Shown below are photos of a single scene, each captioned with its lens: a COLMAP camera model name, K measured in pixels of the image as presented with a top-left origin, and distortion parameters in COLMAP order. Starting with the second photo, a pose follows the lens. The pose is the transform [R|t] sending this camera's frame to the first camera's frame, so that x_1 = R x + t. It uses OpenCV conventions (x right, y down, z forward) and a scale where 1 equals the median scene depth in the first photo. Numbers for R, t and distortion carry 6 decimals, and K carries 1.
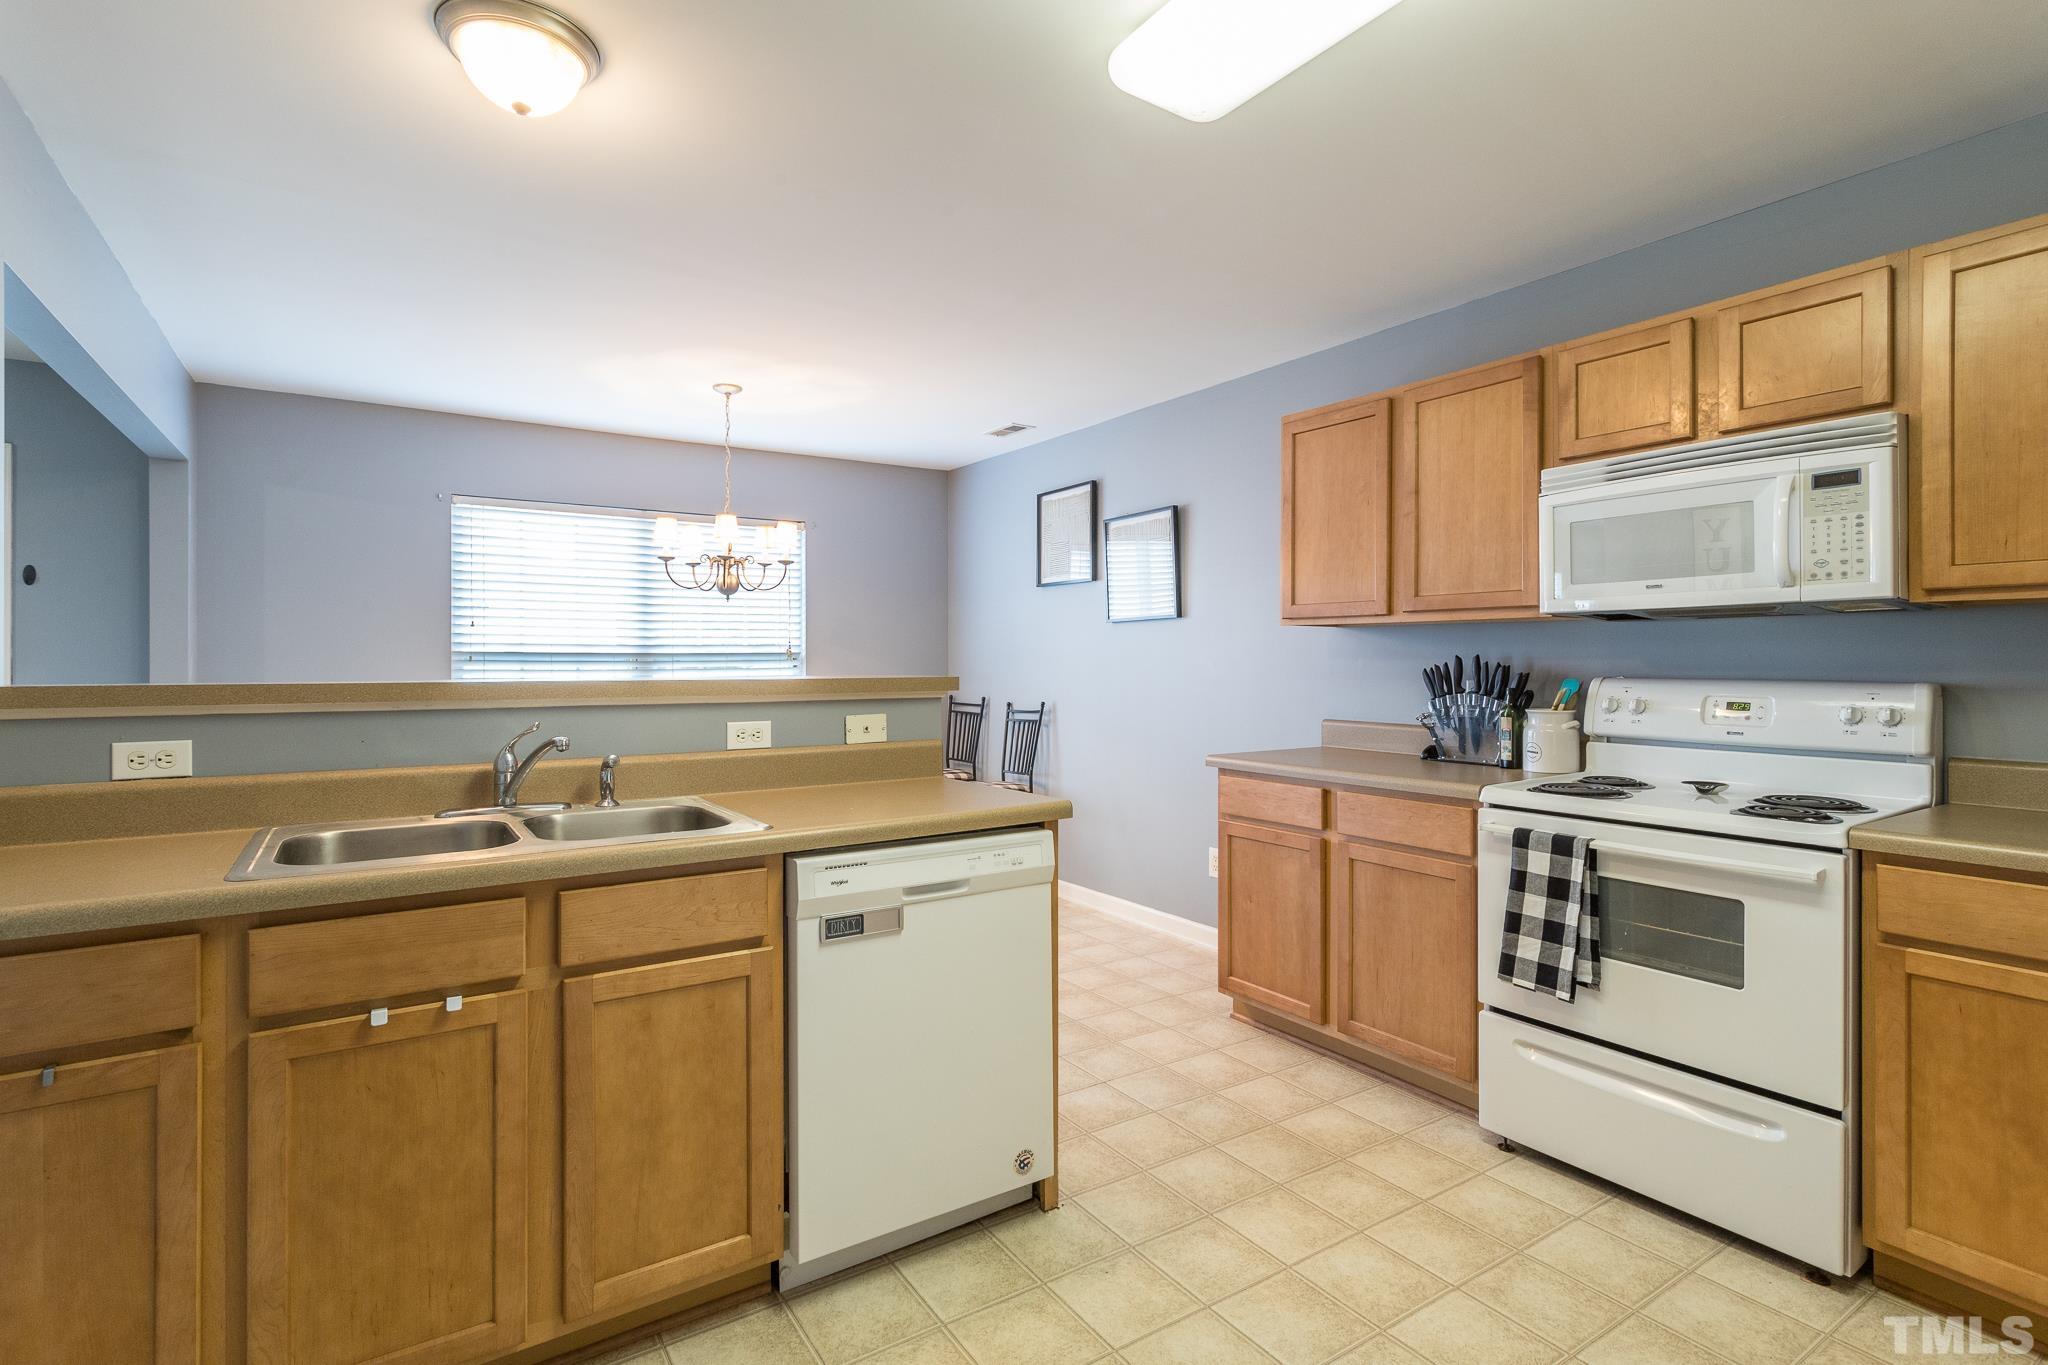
lens RADIAL K [[986.9, 0, 1026.0], [0, 986.9, 674.8], [0, 0, 1]] dist [0.000733, 0.000887]
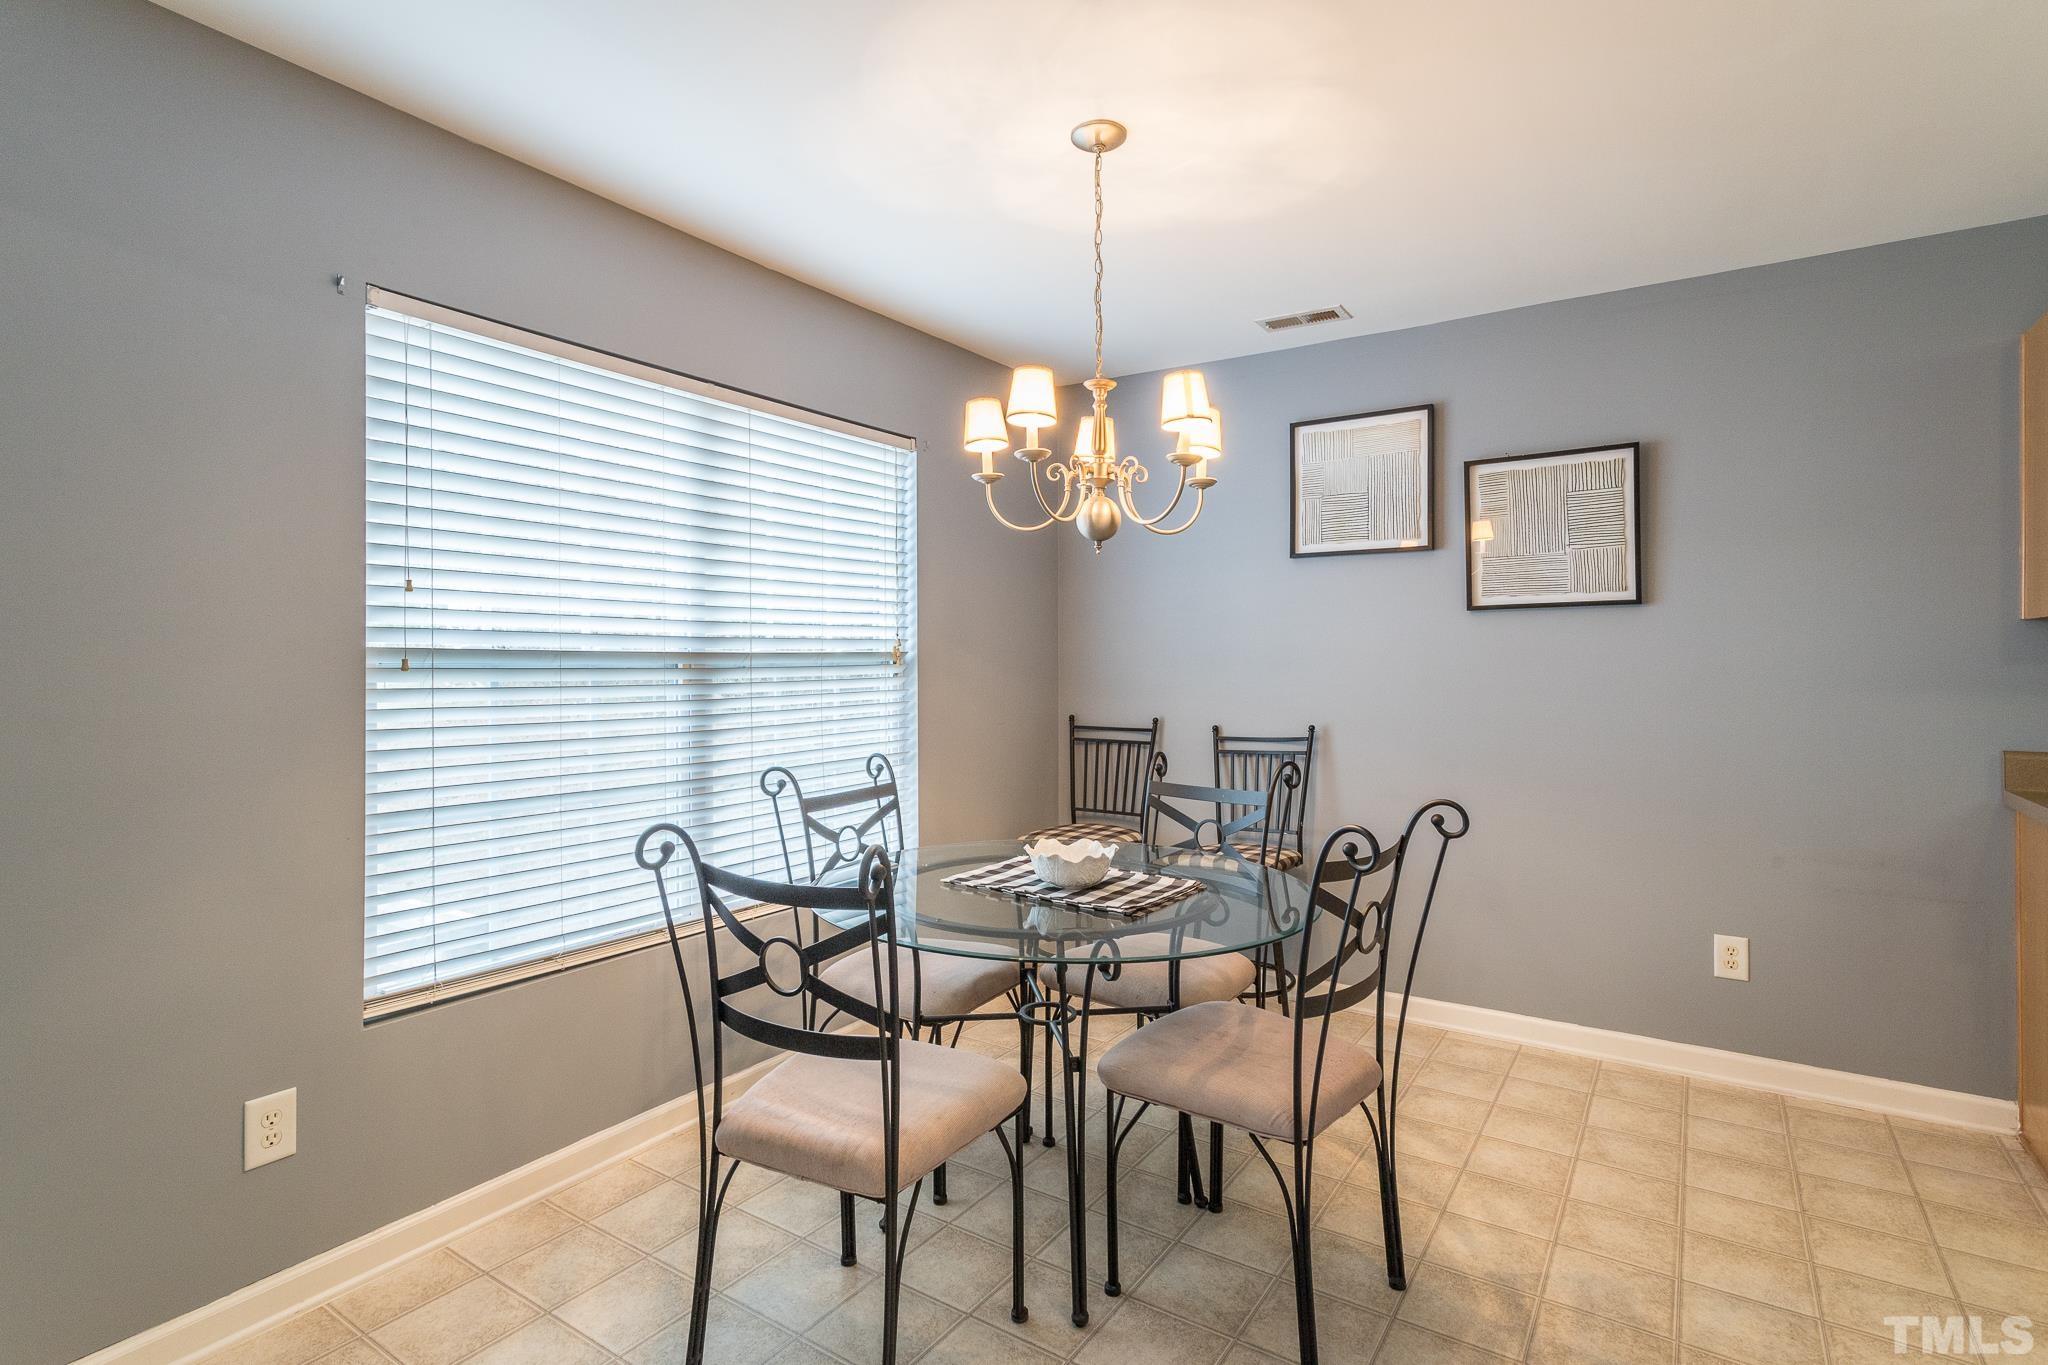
lens RADIAL K [[1001.8, 0, 1029.9], [0, 1001.8, 663.0], [0, 0, 1]] dist [0.002045, 0.000116]
pose [[0.922136, -0.001474, 0.386863, -0.445871], [0.006364, 0.999915, -0.011359, -0.009380], [-0.386814, 0.012937, 0.922067, 0.447841]]
